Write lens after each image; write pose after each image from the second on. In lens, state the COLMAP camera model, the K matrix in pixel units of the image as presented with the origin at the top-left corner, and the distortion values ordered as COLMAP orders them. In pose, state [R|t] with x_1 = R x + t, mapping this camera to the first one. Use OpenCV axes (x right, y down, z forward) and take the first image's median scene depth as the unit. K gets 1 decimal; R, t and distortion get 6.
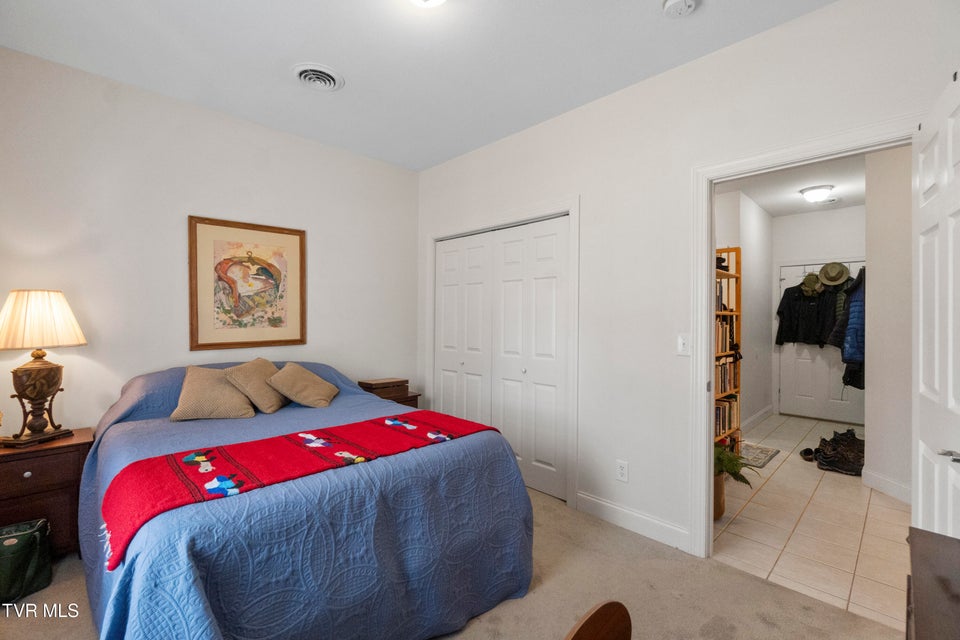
lens RADIAL K [[418.0, 0, 482.1], [0, 418.0, 314.2], [0, 0, 1]] dist [-0.002061, 0.001152]
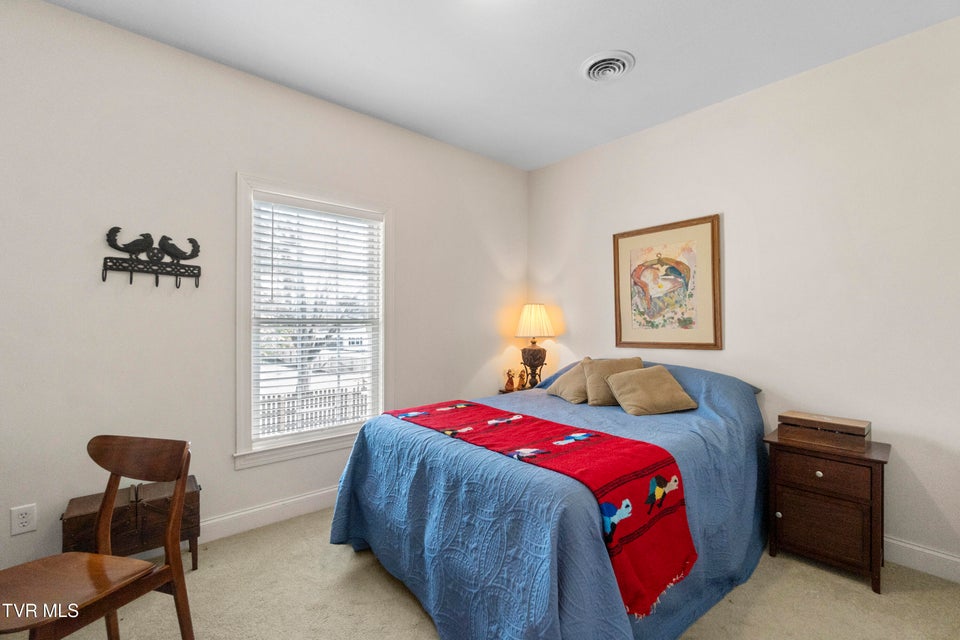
lens RADIAL K [[418.0, 0, 482.1], [0, 418.0, 327.5], [0, 0, 1]] dist [-0.002061, 0.001152]
pose [[-0.047207, 0.001902, -0.998883, 0.478415], [0.005579, 0.999983, 0.001640, 0.025586], [0.998870, -0.005495, -0.047217, 0.624030]]
